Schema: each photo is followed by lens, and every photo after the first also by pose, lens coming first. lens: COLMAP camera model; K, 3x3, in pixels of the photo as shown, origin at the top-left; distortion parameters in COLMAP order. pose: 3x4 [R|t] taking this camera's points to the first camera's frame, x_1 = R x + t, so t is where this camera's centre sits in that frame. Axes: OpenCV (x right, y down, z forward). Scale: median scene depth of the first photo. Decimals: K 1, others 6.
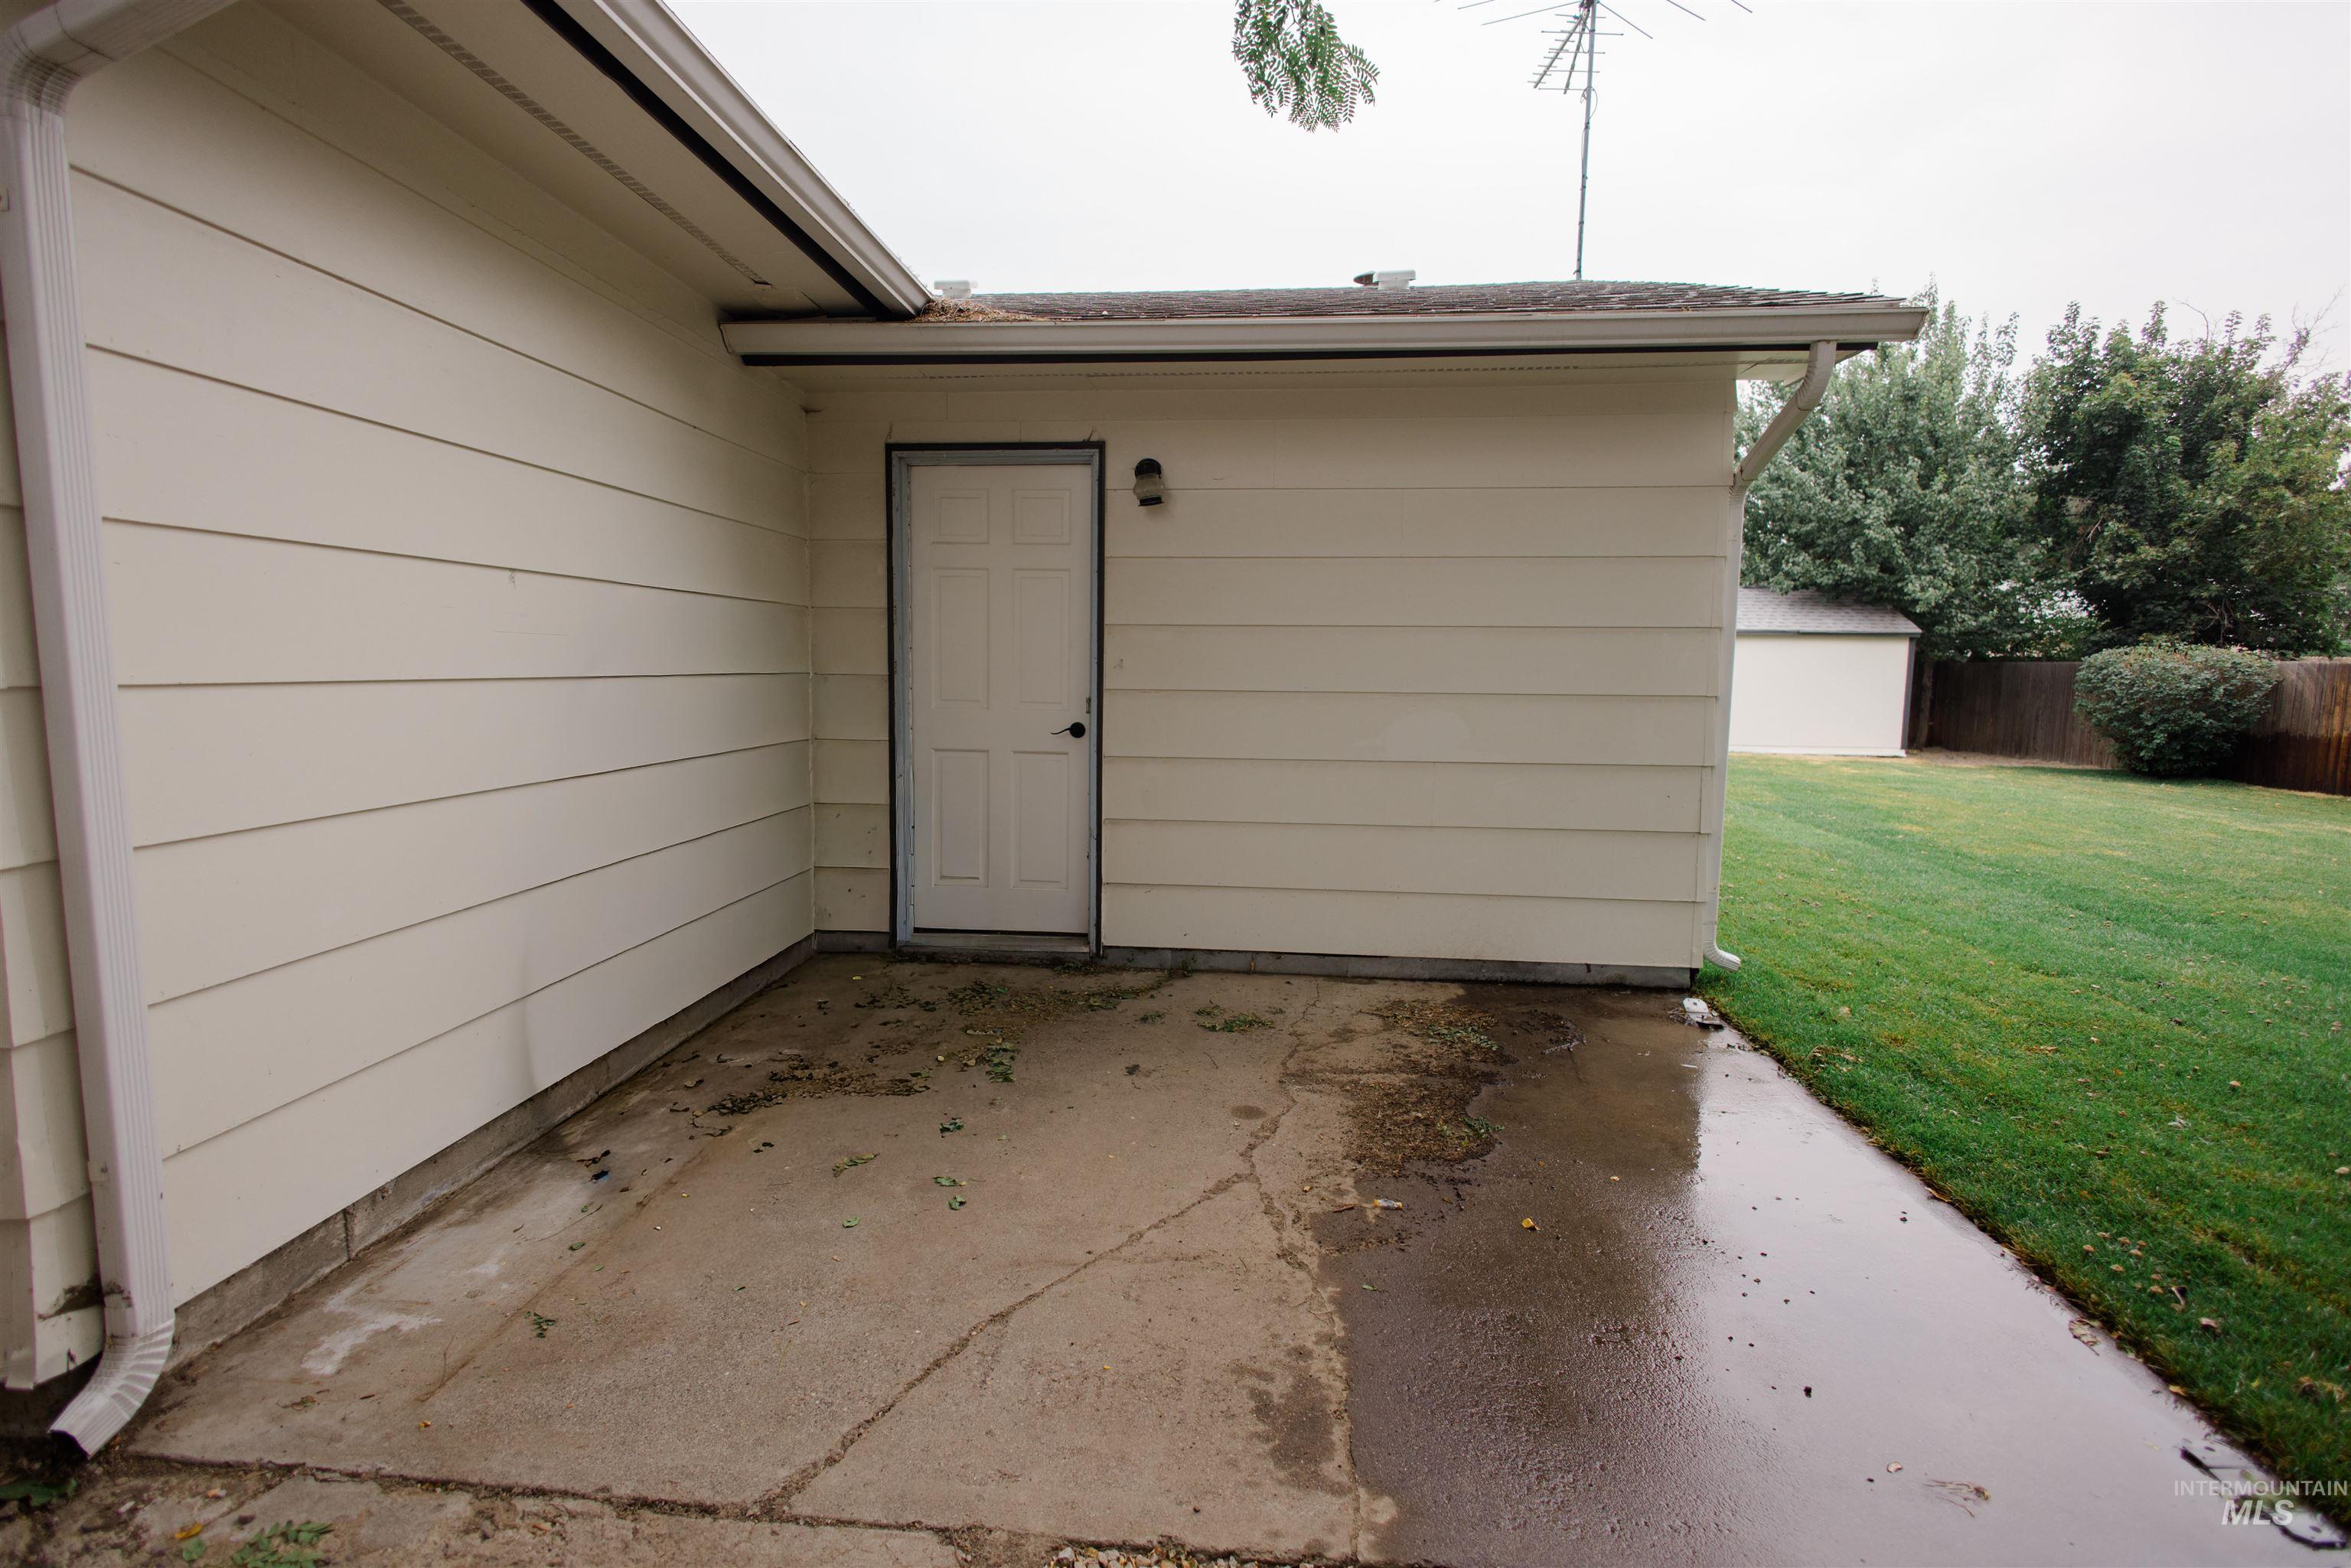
lens RADIAL K [[1076.4, 0, 1173.6], [0, 1076.4, 784.6], [0, 0, 1]] dist [0.015229, -0.006412]
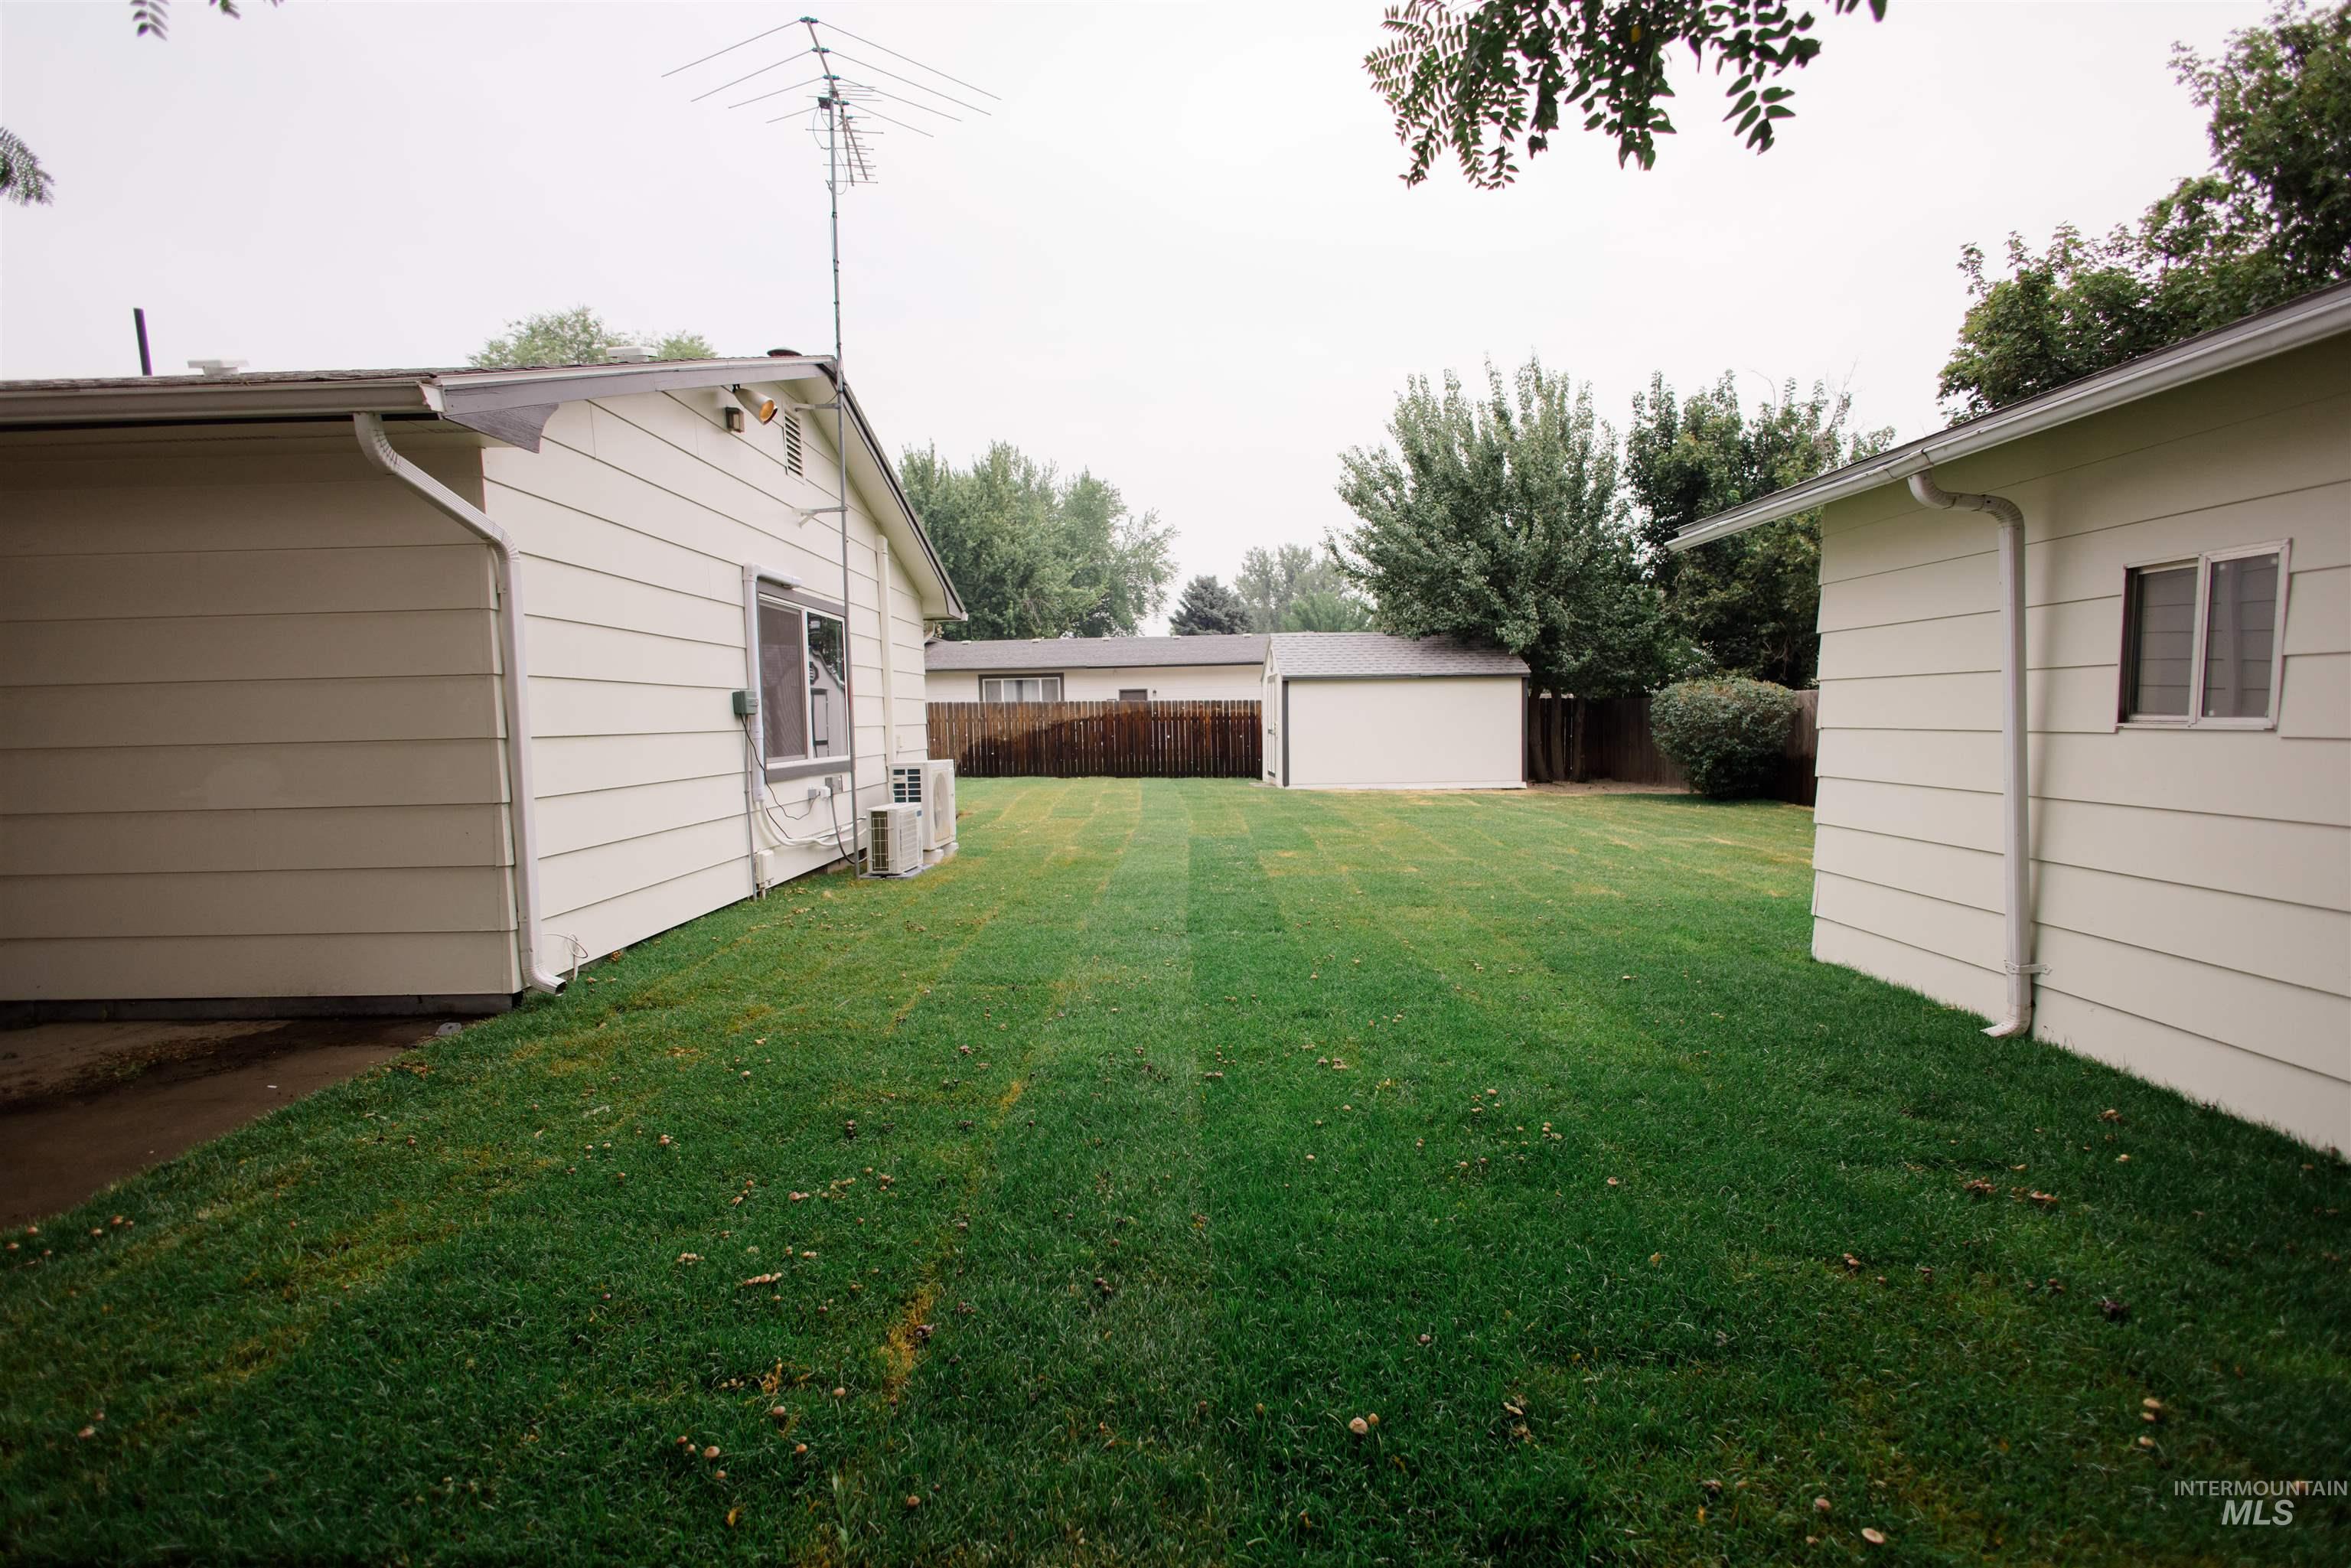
lens RADIAL K [[1076.4, 0, 1173.6], [0, 1076.4, 784.6], [0, 0, 1]] dist [0.015229, -0.006412]
pose [[0.996297, -0.034267, 0.078851, 0.259681], [0.038222, 0.998057, -0.049213, 0.009840], [-0.077011, 0.052045, 0.995671, -0.033222]]
